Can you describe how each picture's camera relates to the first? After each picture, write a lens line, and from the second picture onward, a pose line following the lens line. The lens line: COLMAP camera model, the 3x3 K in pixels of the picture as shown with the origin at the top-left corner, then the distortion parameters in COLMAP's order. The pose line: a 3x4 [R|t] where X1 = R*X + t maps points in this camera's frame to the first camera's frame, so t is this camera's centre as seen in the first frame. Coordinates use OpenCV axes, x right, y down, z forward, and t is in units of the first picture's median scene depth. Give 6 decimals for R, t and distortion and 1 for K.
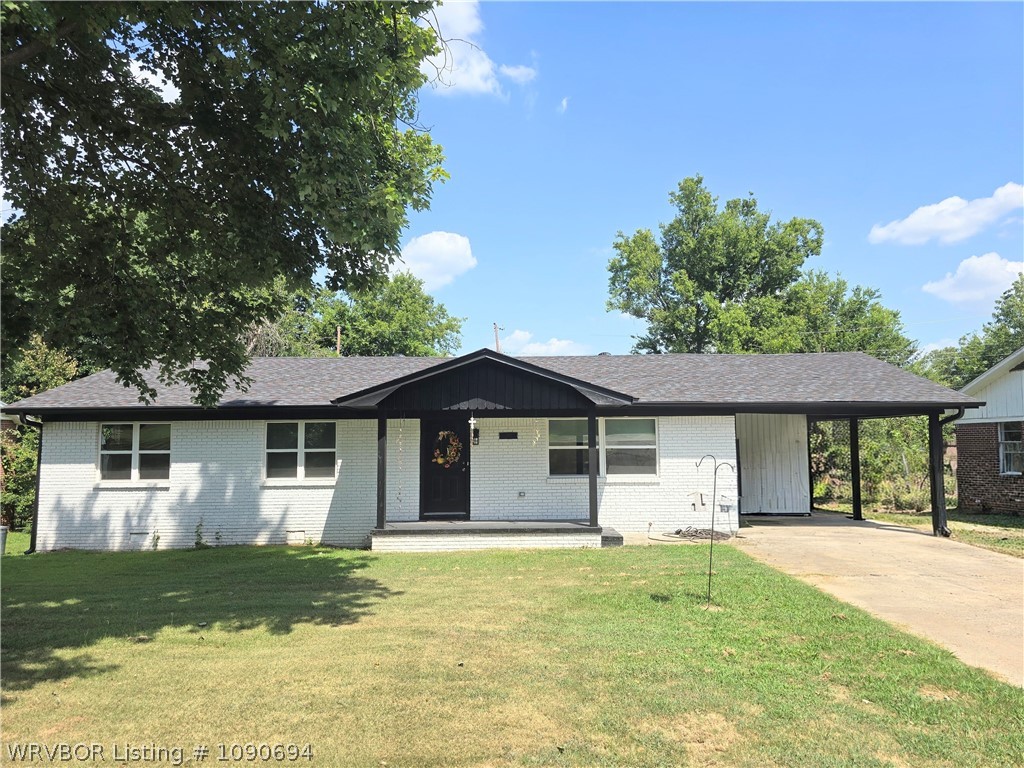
lens RADIAL K [[695.3, 0, 512.0], [0, 695.3, 384.0], [0, 0, 1]] dist [-0.031463, -0.000337]
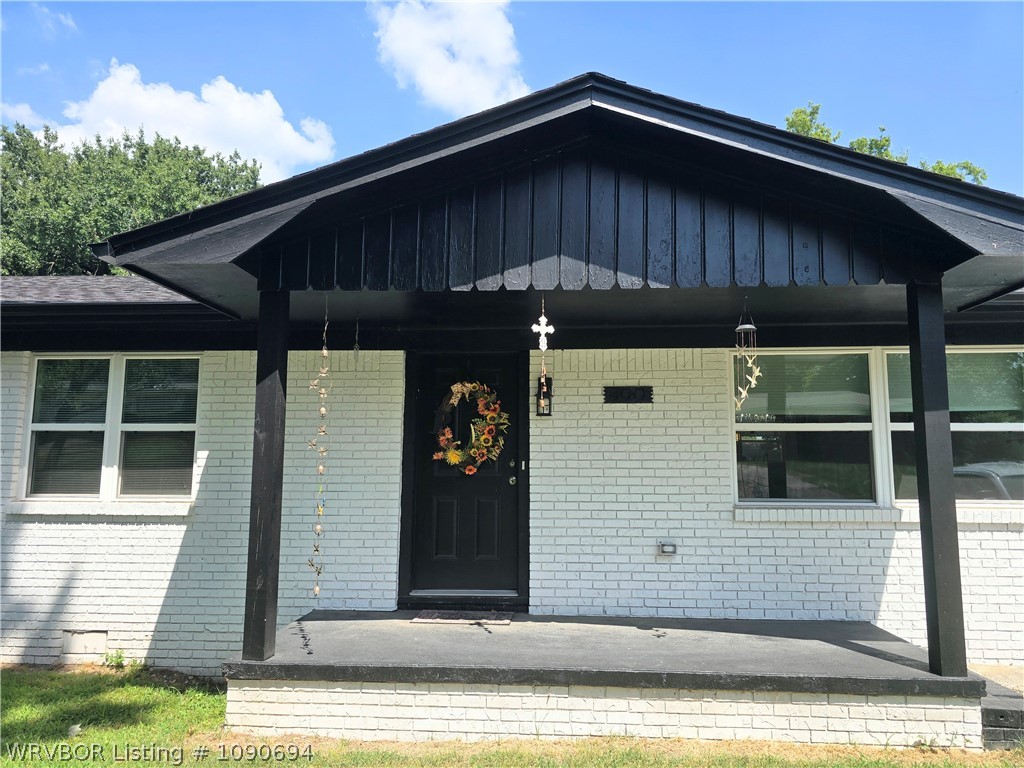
lens RADIAL K [[695.3, 0, 512.0], [0, 695.3, 384.0], [0, 0, 1]] dist [-0.031463, -0.000337]
pose [[0.998176, 0.005048, -0.060163, -0.047145], [-0.006434, 0.999718, -0.022851, 0.078521], [0.060031, 0.023196, 0.997927, 0.613743]]
